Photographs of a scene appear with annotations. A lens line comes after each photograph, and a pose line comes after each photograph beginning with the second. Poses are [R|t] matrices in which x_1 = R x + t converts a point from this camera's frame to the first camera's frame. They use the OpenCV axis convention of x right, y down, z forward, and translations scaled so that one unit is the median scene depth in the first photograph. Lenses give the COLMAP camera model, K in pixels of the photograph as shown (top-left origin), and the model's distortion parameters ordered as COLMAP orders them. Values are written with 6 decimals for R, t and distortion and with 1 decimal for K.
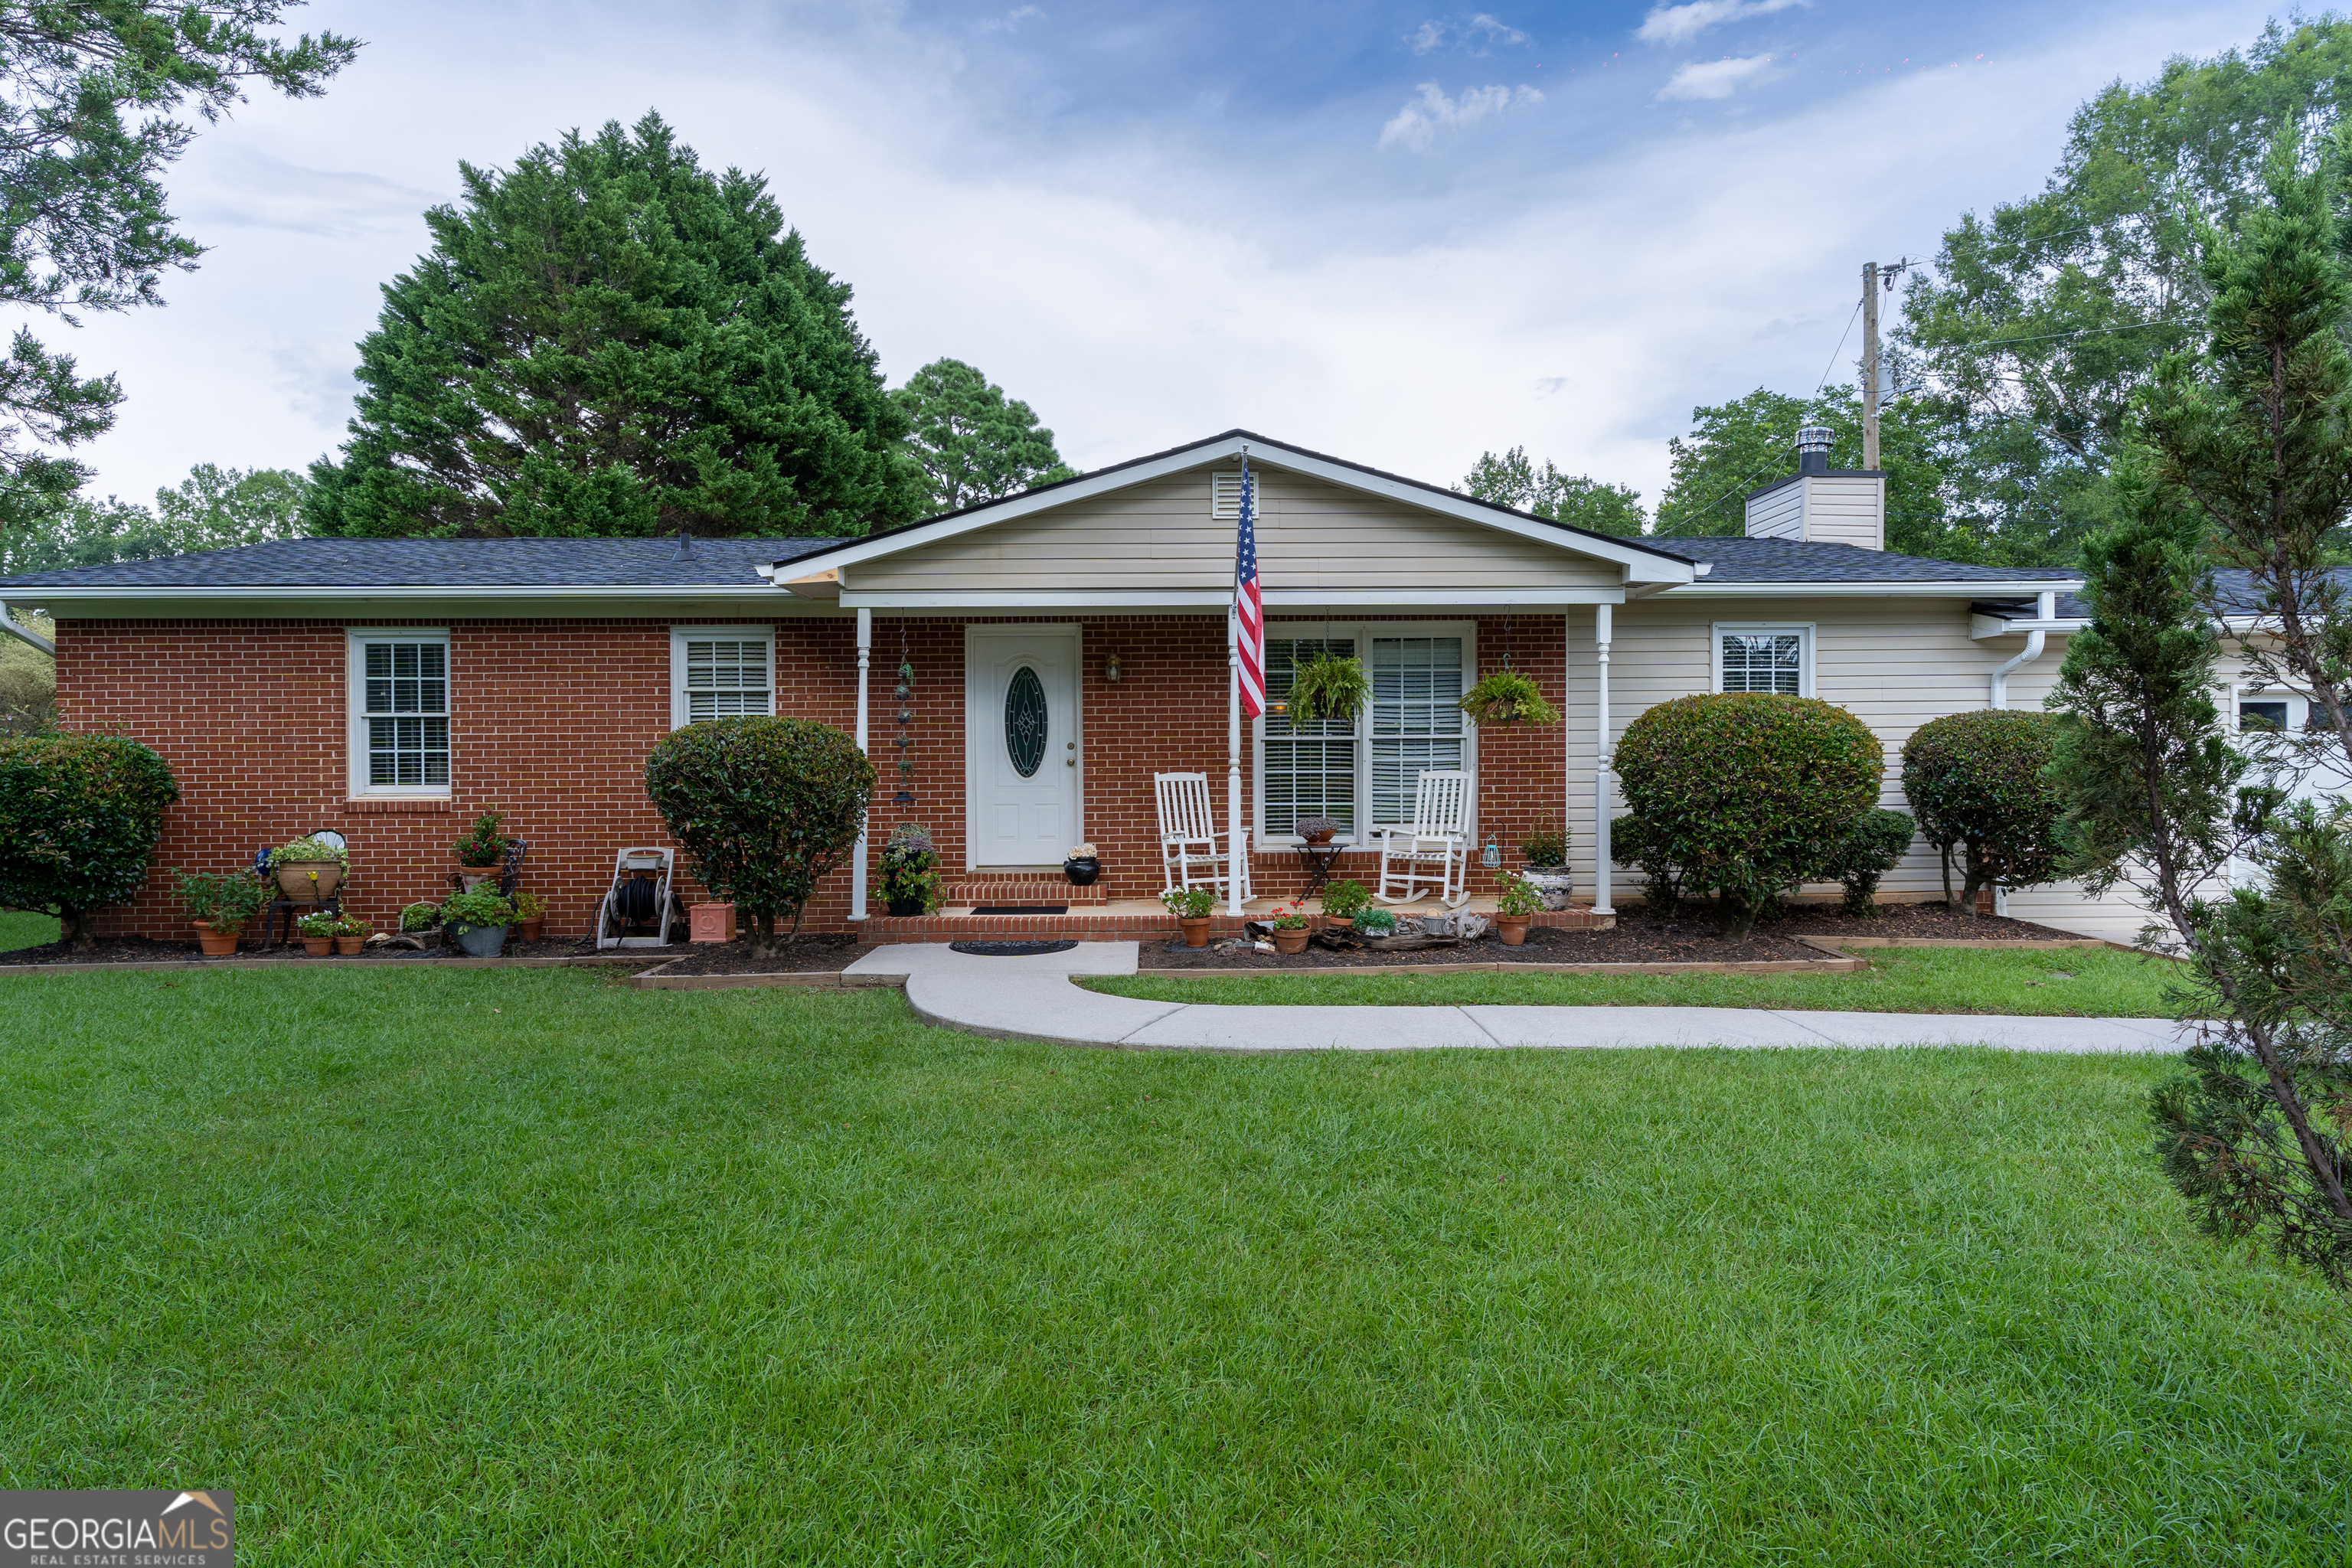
lens RADIAL K [[1343.5, 0, 1174.3], [0, 1343.5, 793.4], [0, 0, 1]] dist [-0.001830, 0.003930]
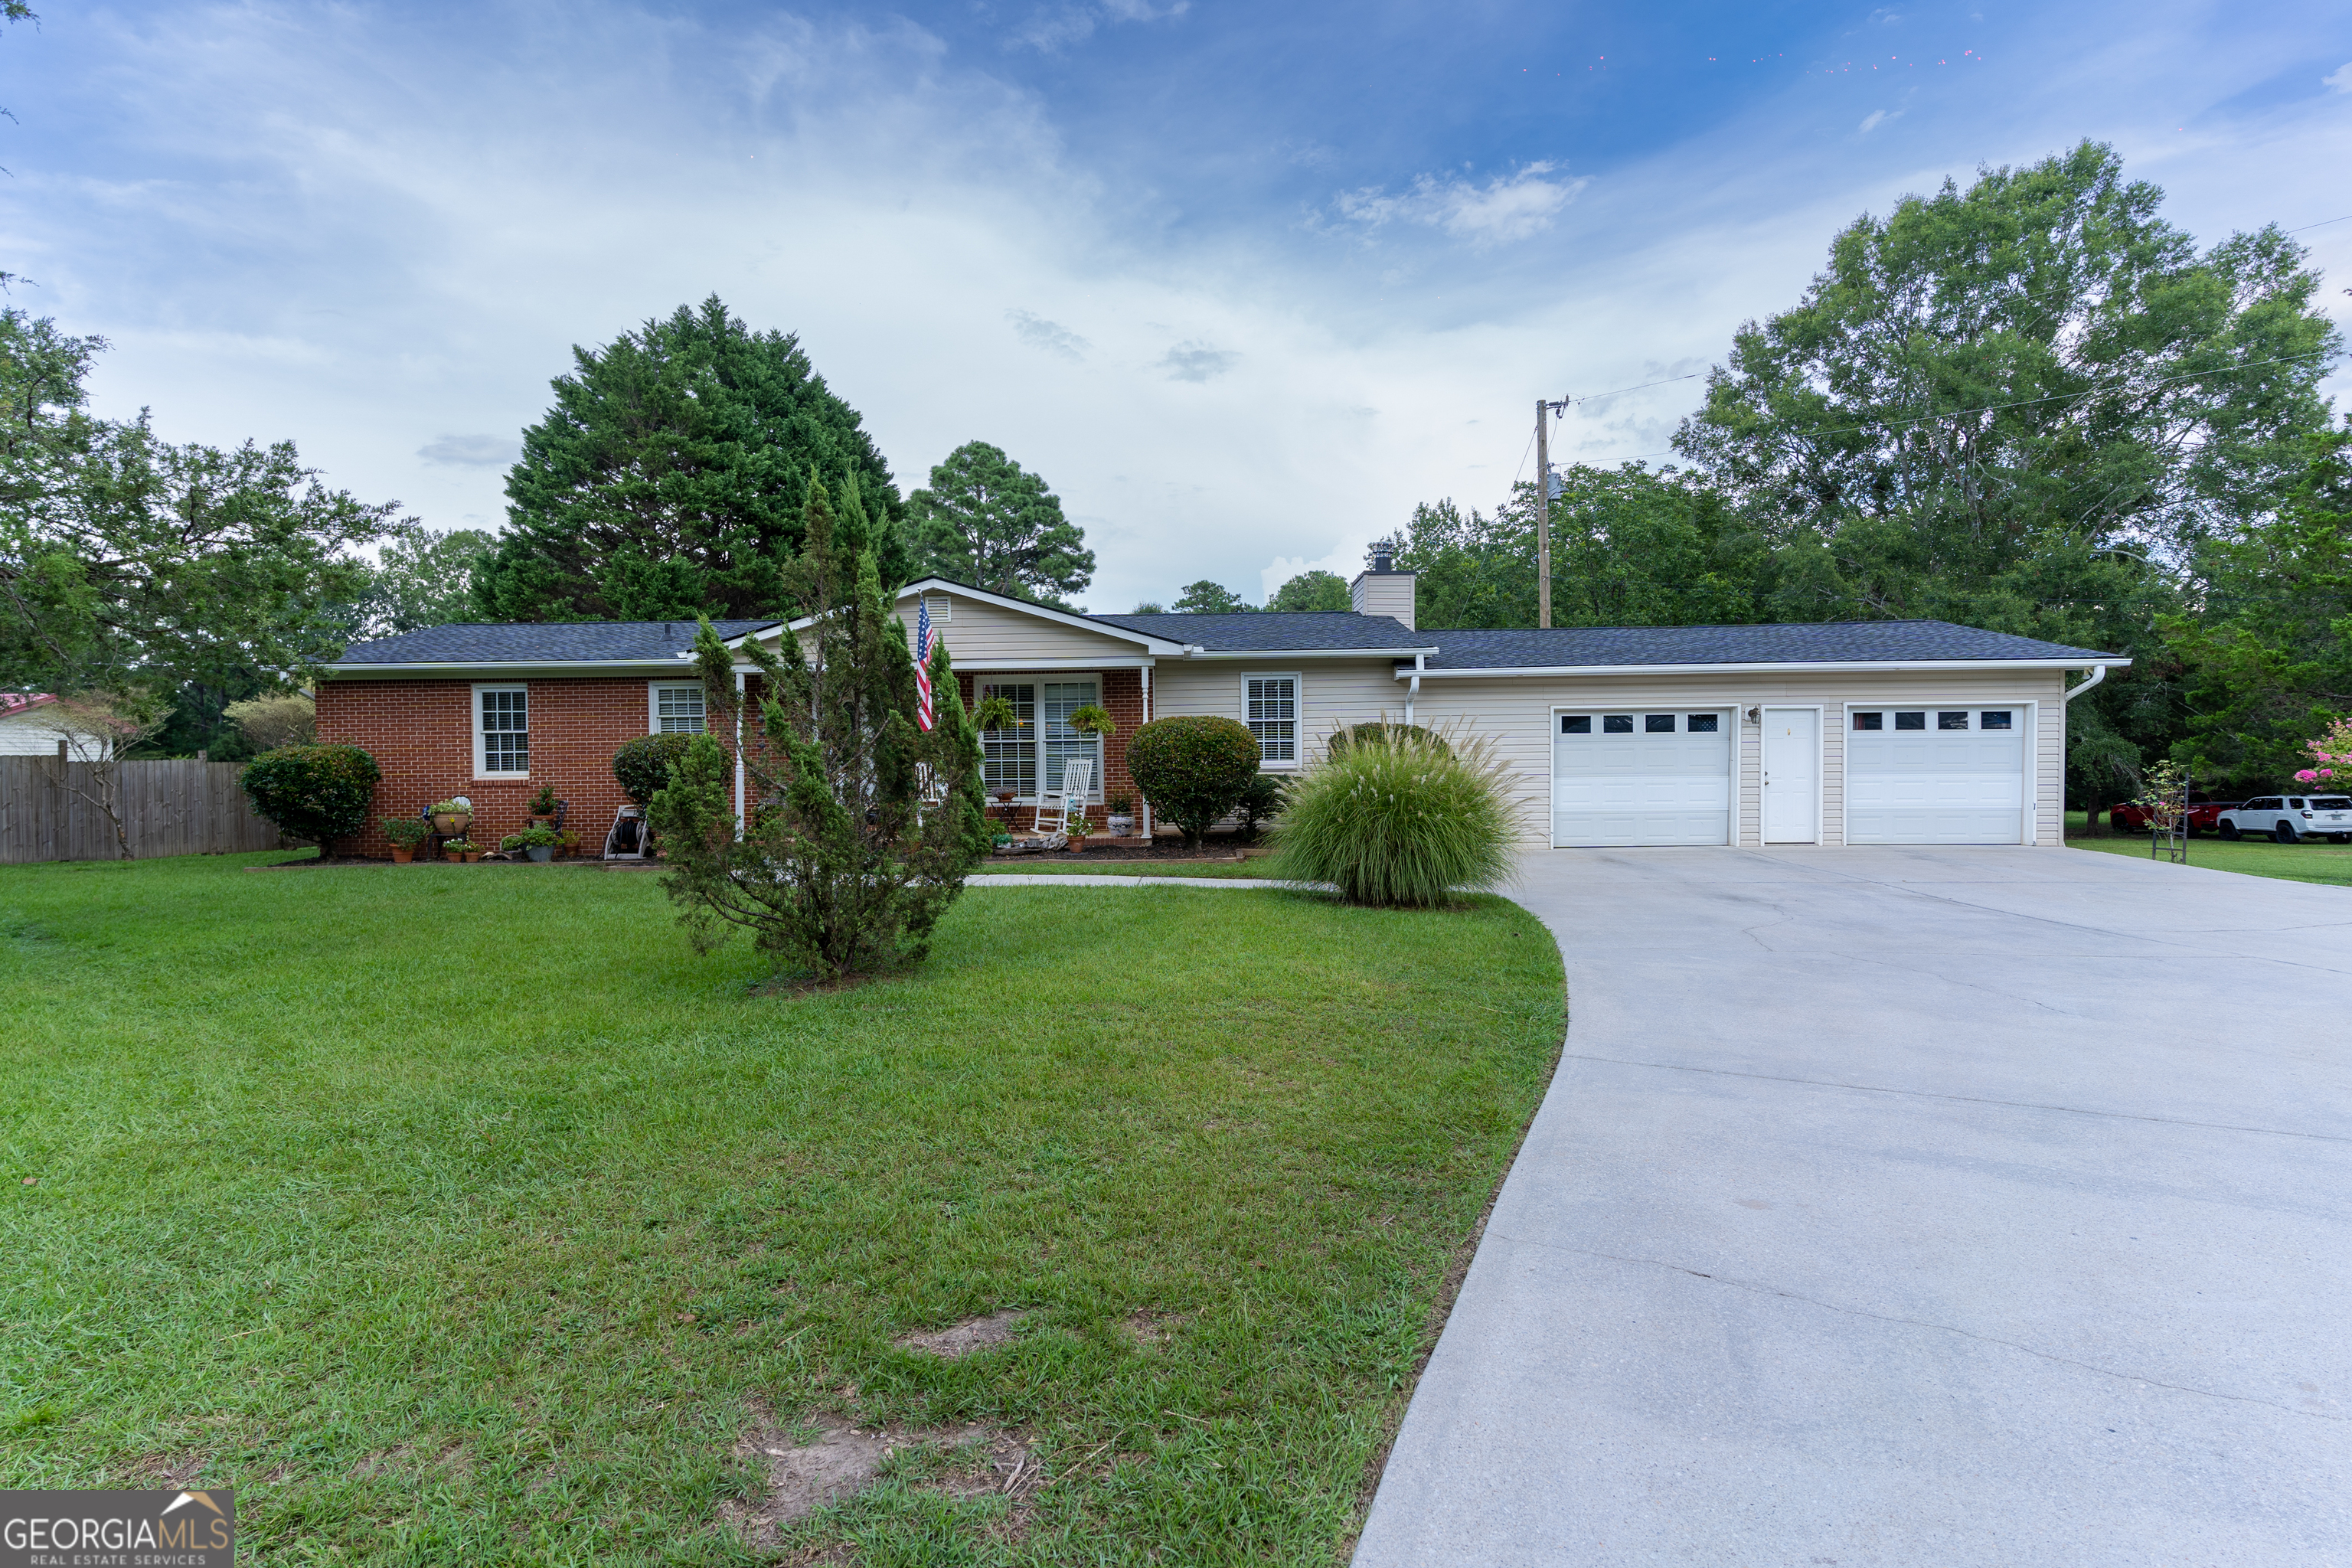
lens RADIAL K [[1152.1, 0, 1183.6], [0, 1152.1, 794.9], [0, 0, 1]] dist [-0.003164, 0.004522]
pose [[0.999124, -0.005723, -0.041457, 0.190238], [0.006158, 0.999927, 0.010379, 0.007253], [0.041394, -0.010625, 0.999086, -0.239110]]
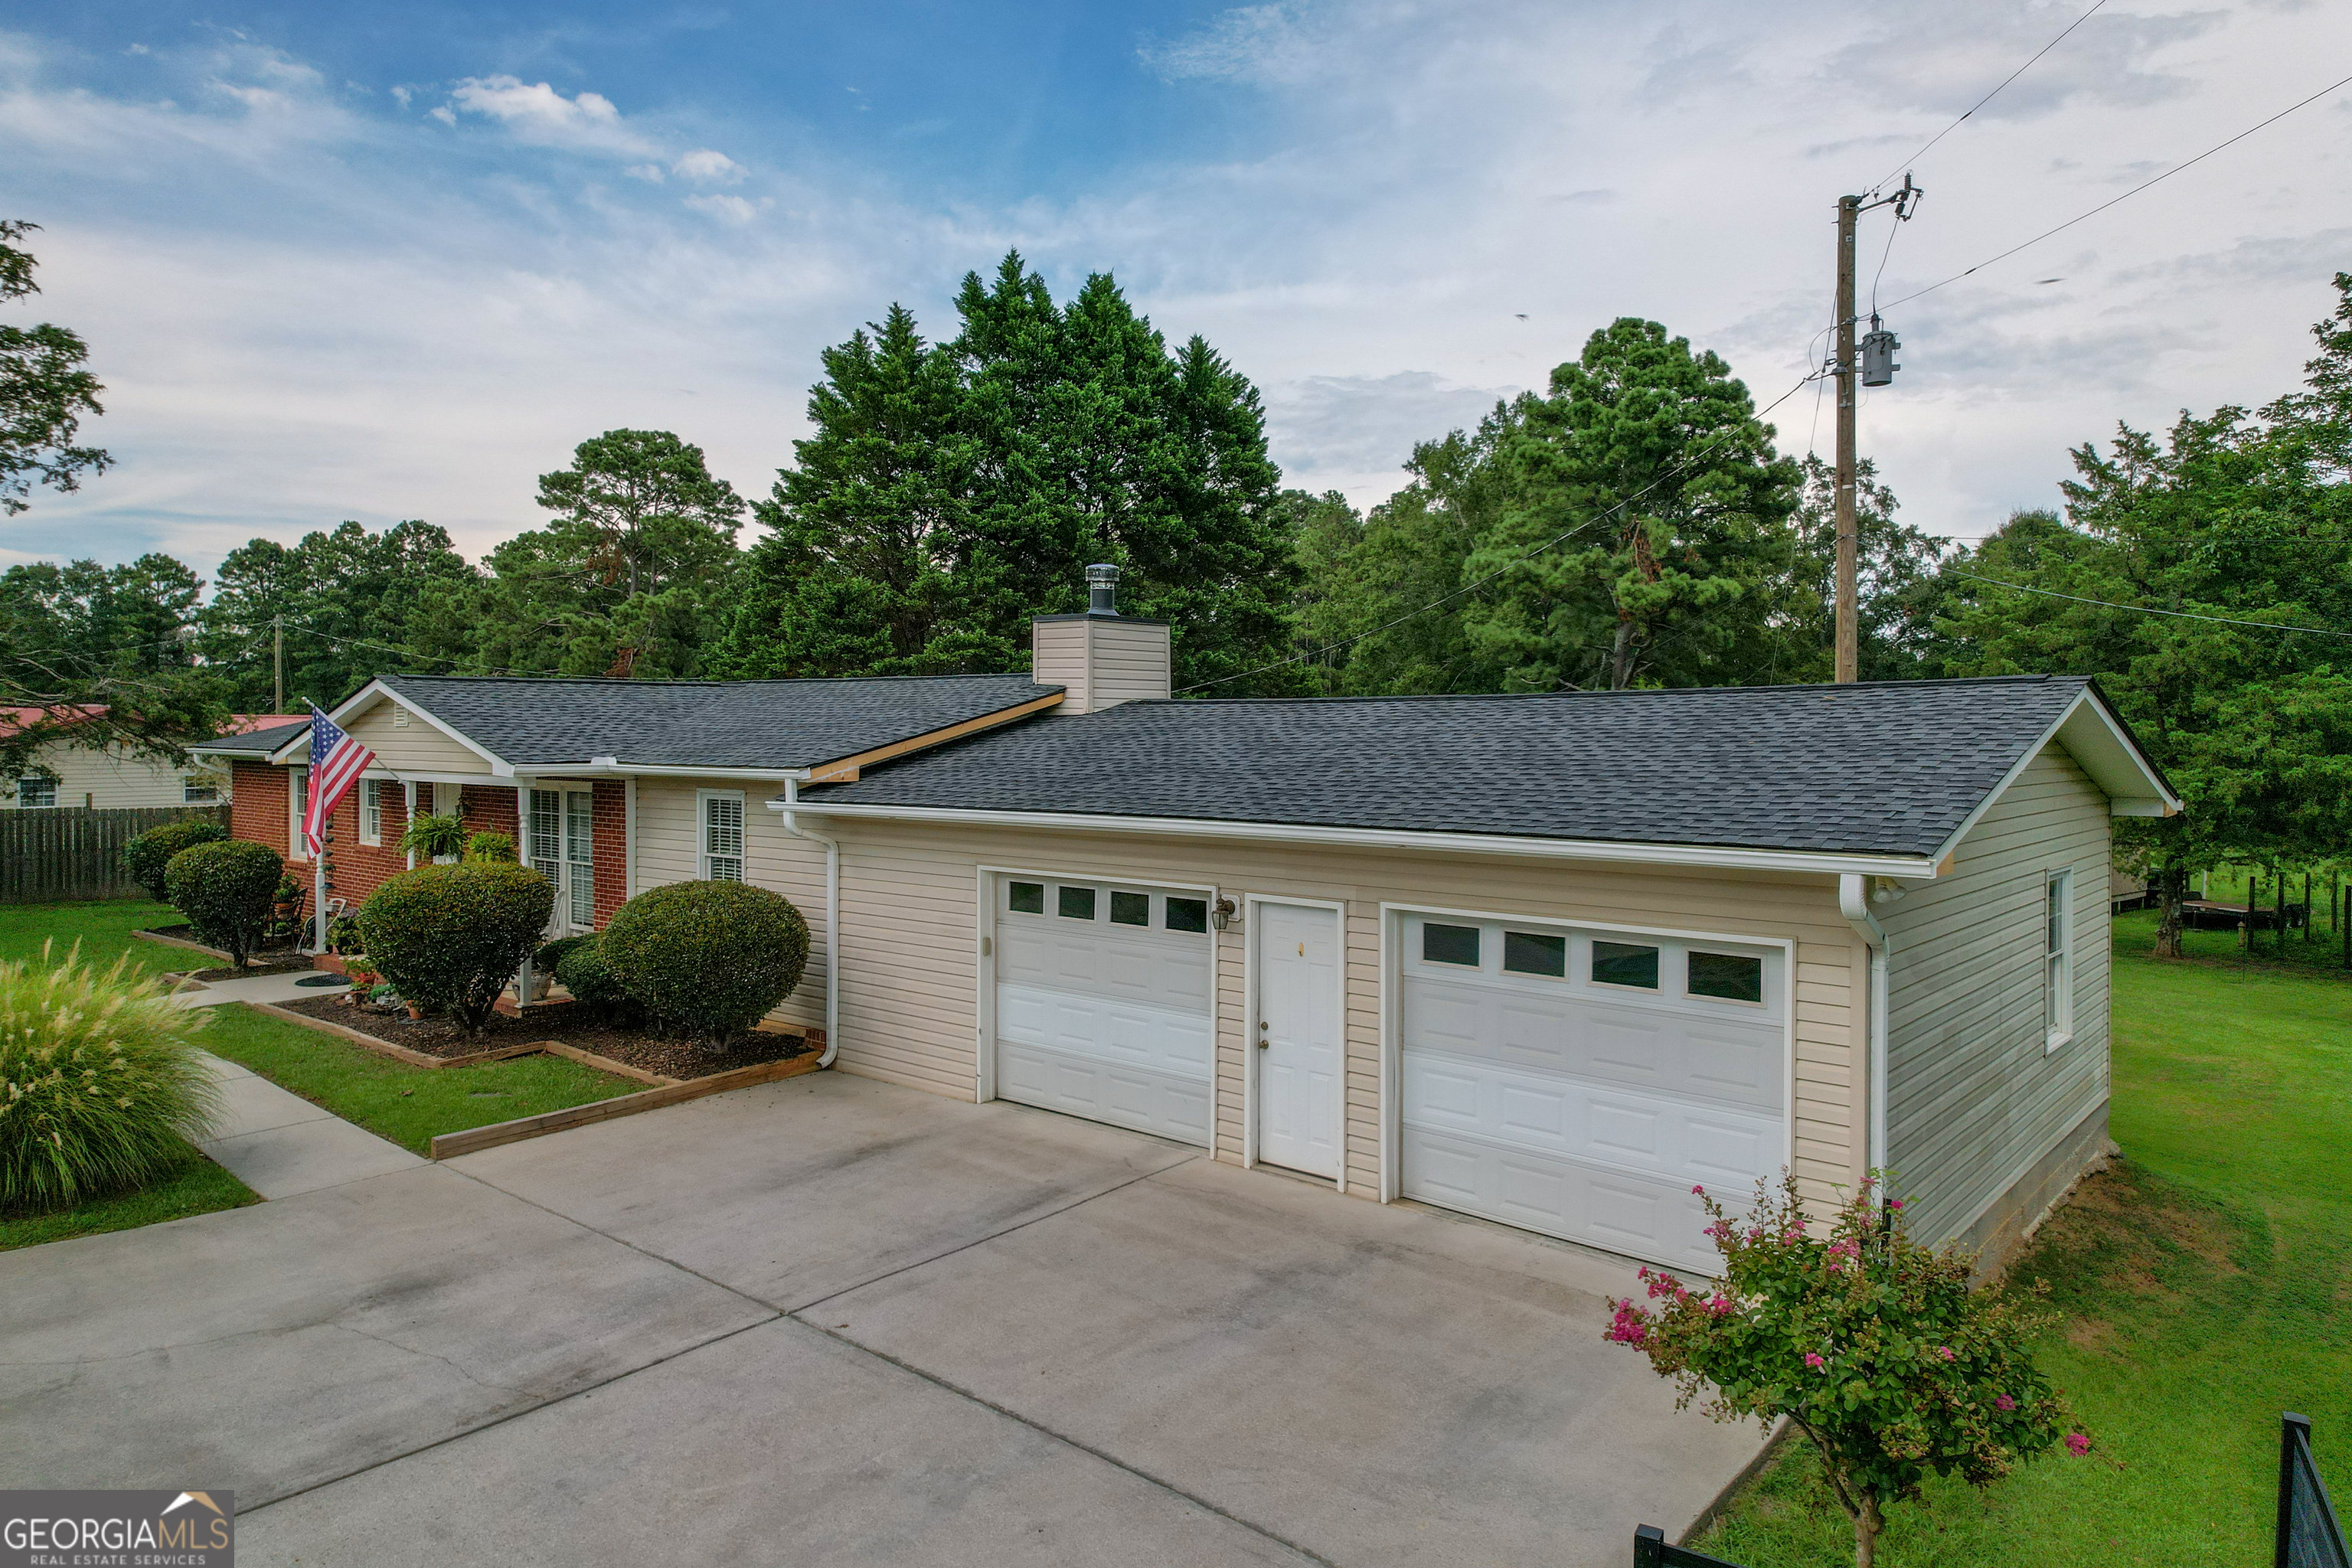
lens RADIAL K [[1456.6, 0, 1181.3], [0, 1456.6, 793.0], [0, 0, 1]] dist [0.068908, -0.044734]
pose [[0.725798, 0.041790, -0.686637, 0.837604], [-0.019138, 0.998993, 0.040572, -0.092234], [0.687641, -0.016306, 0.725868, 0.144918]]
